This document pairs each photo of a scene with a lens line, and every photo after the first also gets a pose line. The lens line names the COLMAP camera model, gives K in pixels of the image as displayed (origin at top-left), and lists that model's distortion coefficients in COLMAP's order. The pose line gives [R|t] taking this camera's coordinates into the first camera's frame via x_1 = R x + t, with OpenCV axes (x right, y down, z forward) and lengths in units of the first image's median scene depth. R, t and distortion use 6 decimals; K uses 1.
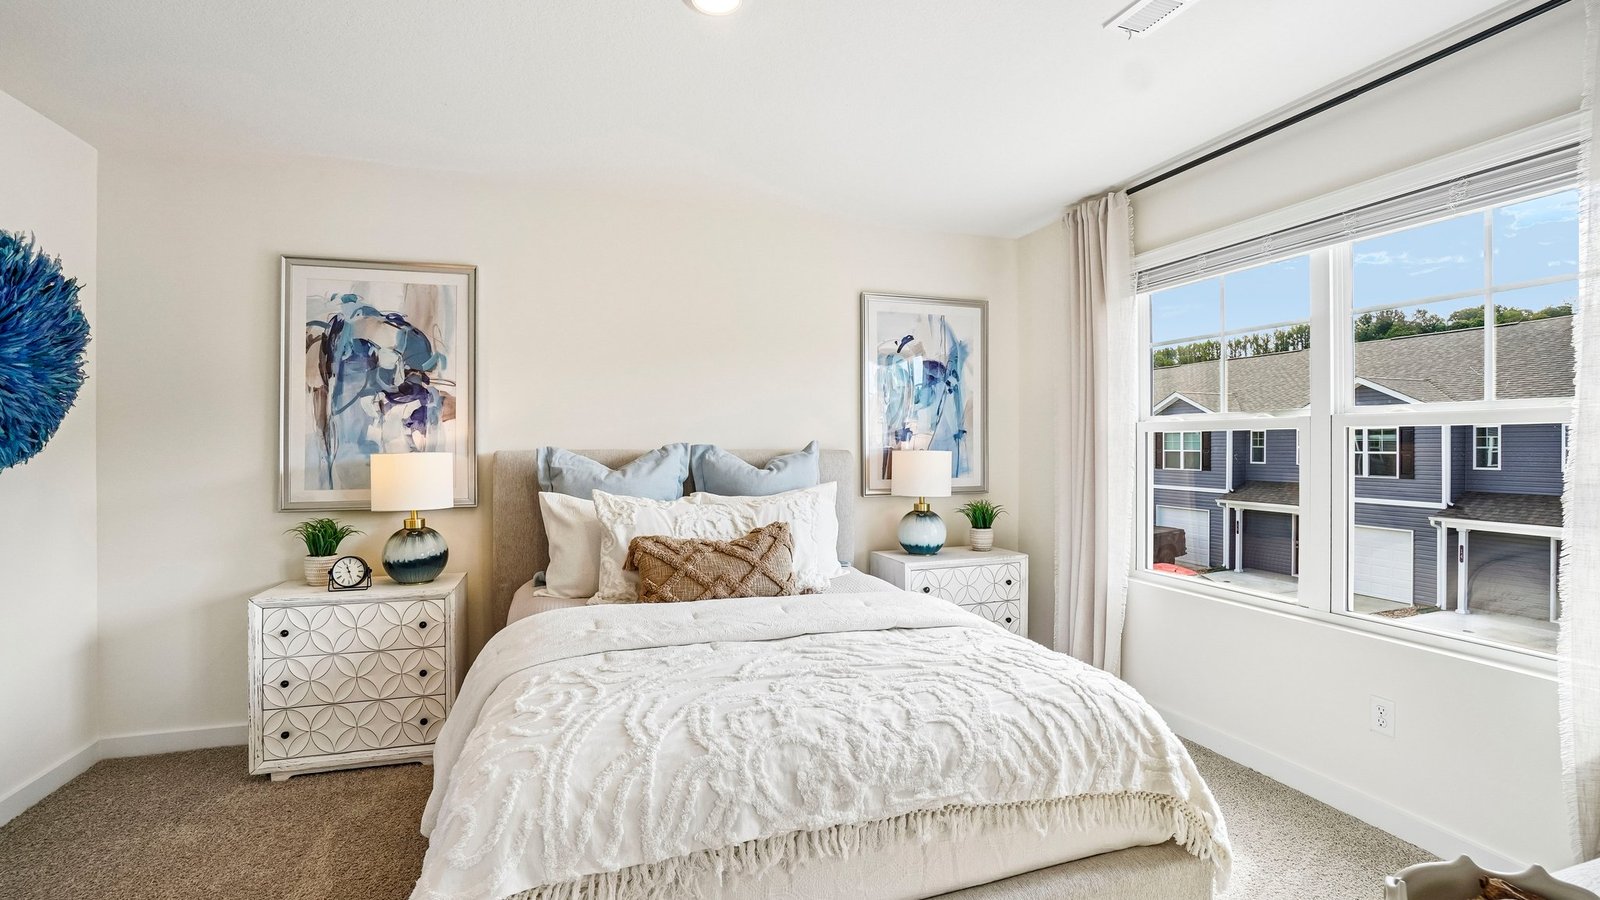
lens RADIAL K [[705.1, 0, 796.5], [0, 705.1, 445.7], [0, 0, 1]] dist [-0.062891, 0.022161]
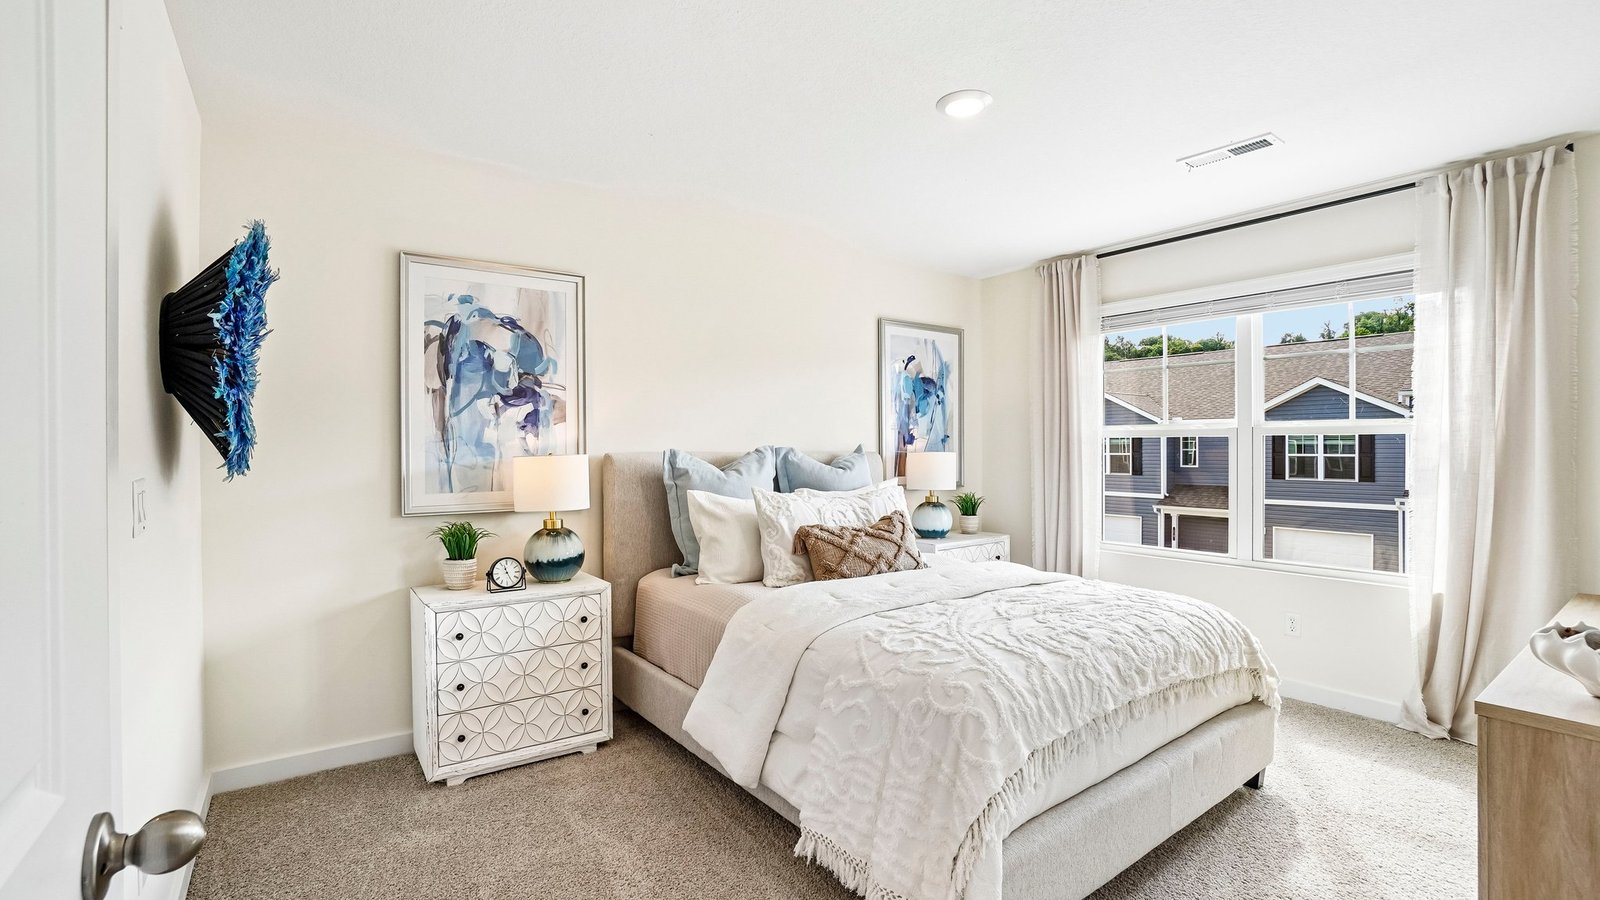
lens RADIAL K [[705.1, 0, 796.5], [0, 705.1, 445.7], [0, 0, 1]] dist [-0.062891, 0.022161]
pose [[0.952402, 0.000506, 0.304843, -0.492282], [0.000850, 0.999990, -0.004314, 0.001088], [-0.304843, 0.004367, 0.952393, -0.094012]]
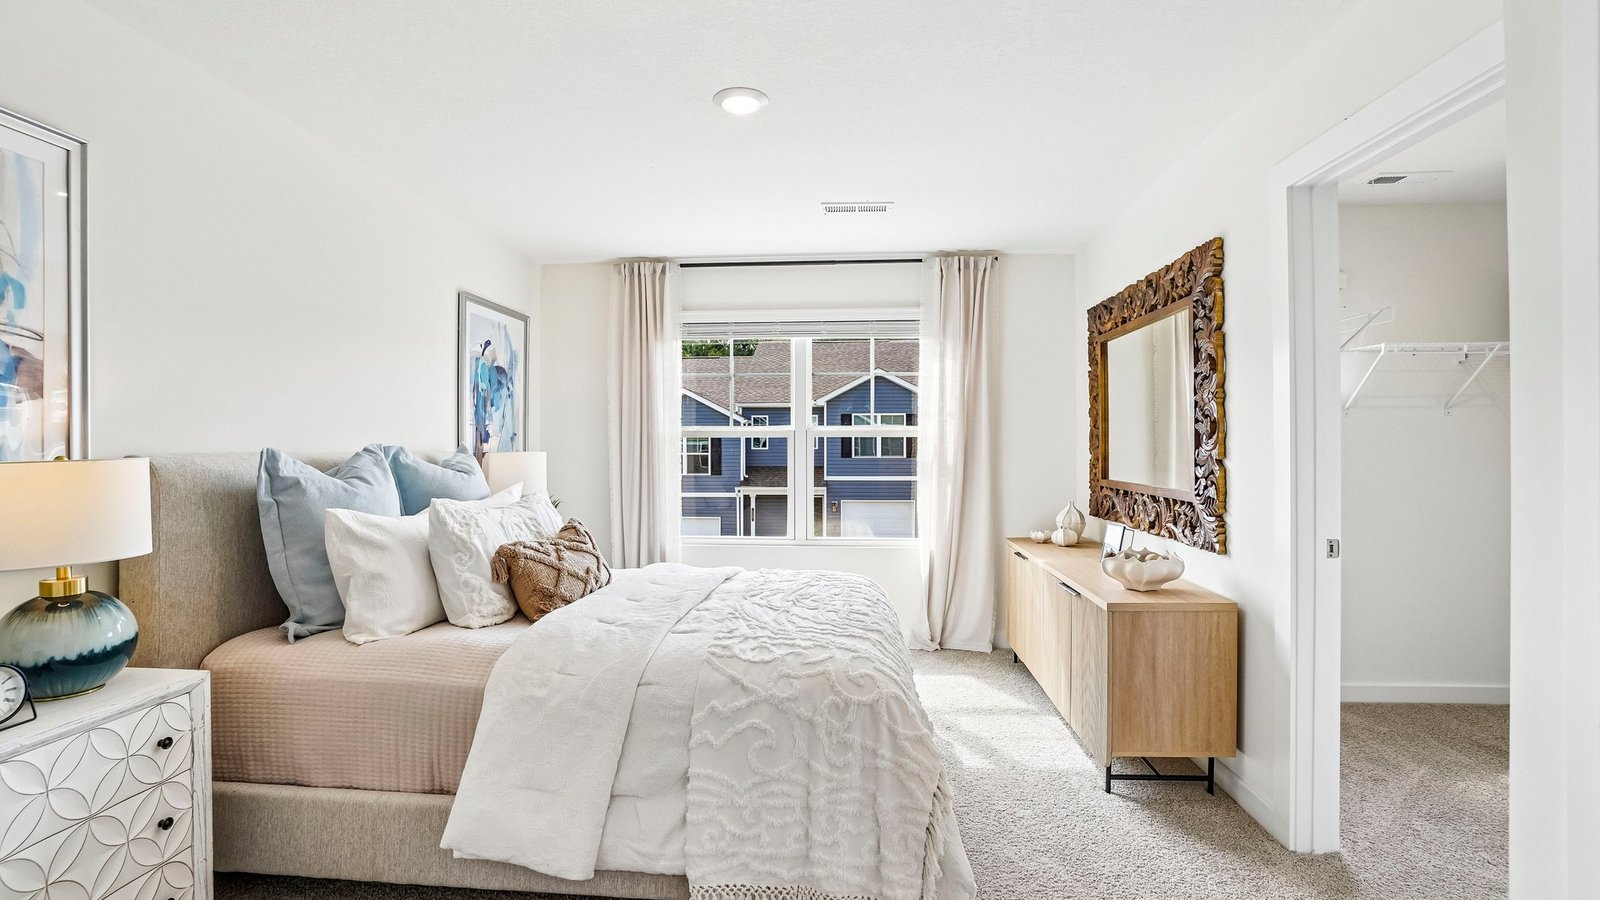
lens RADIAL K [[720.2, 0, 798.4], [0, 720.2, 437.2], [0, 0, 1]] dist [-0.062738, 0.020985]
pose [[0.390314, 0.012854, 0.920592, -0.780962], [0.001946, 0.999889, -0.014786, 0.001785], [-0.920680, 0.007563, 0.390245, 0.225582]]
